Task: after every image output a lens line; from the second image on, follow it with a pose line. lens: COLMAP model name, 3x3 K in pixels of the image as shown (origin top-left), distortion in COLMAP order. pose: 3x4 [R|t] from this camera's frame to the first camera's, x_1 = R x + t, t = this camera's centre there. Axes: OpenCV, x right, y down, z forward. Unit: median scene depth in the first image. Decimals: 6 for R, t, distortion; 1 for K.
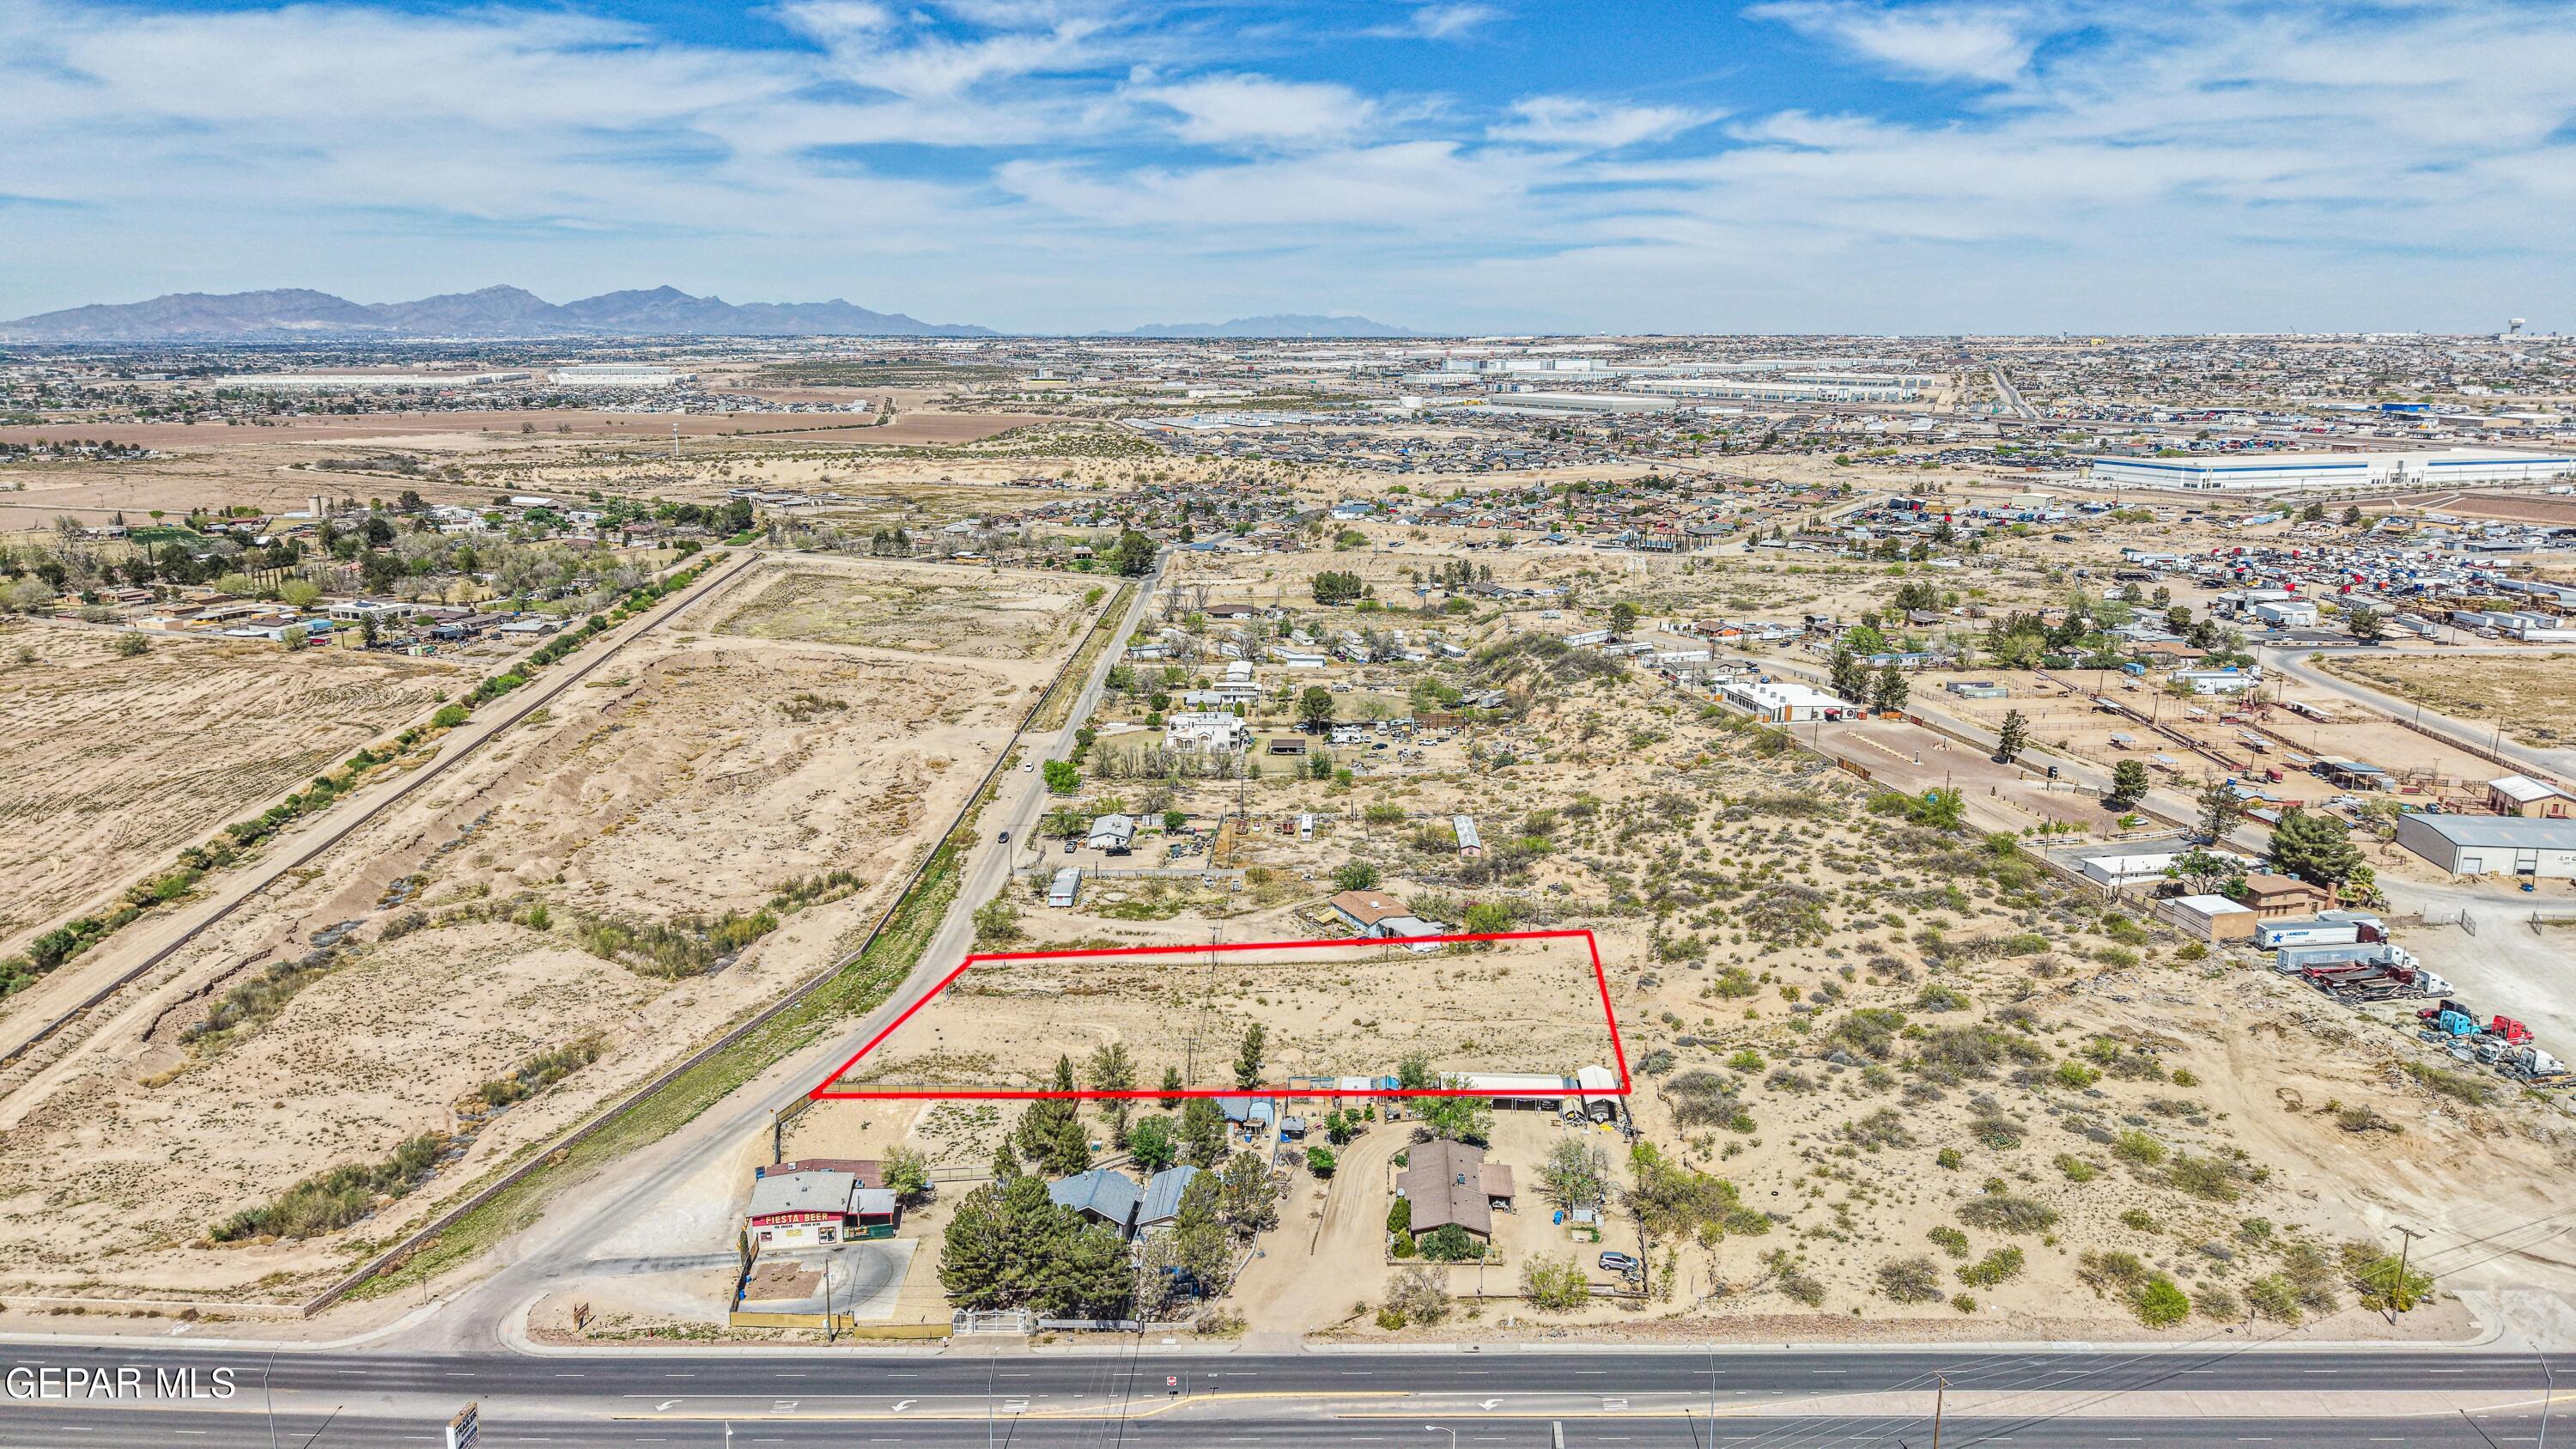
lens RADIAL K [[1717.7, 0, 1291.9], [0, 1717.7, 741.0], [0, 0, 1]] dist [0.047509, -0.052706]
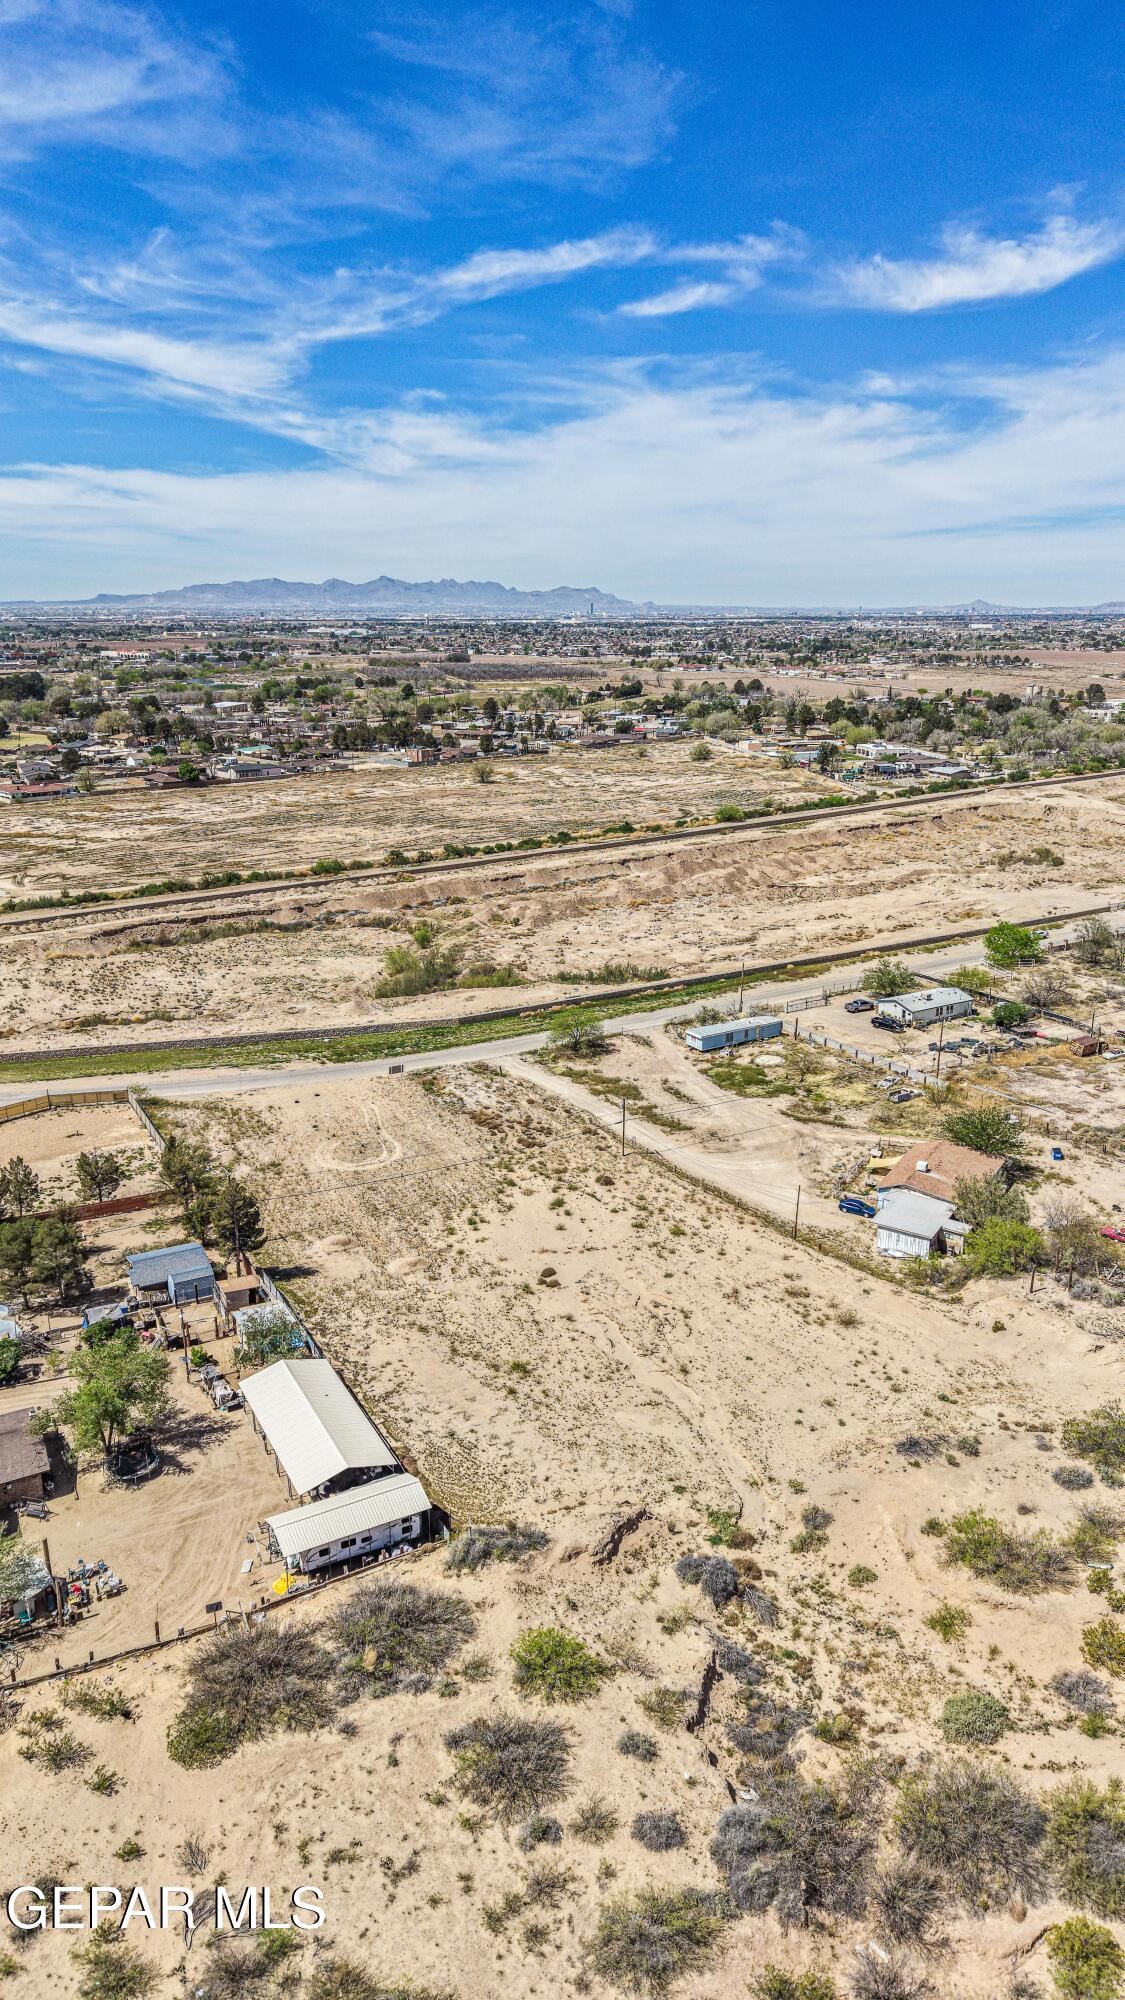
lens RADIAL K [[1333.4, 0, 563.1], [0, 1333.4, 999.0], [0, 0, 1]] dist [0.047509, -0.052706]
pose [[0.522140, 0.235811, -0.819611, 0.341492], [-0.193128, 0.968743, 0.155684, -0.015421], [0.830705, 0.077001, 0.551362, 0.556782]]
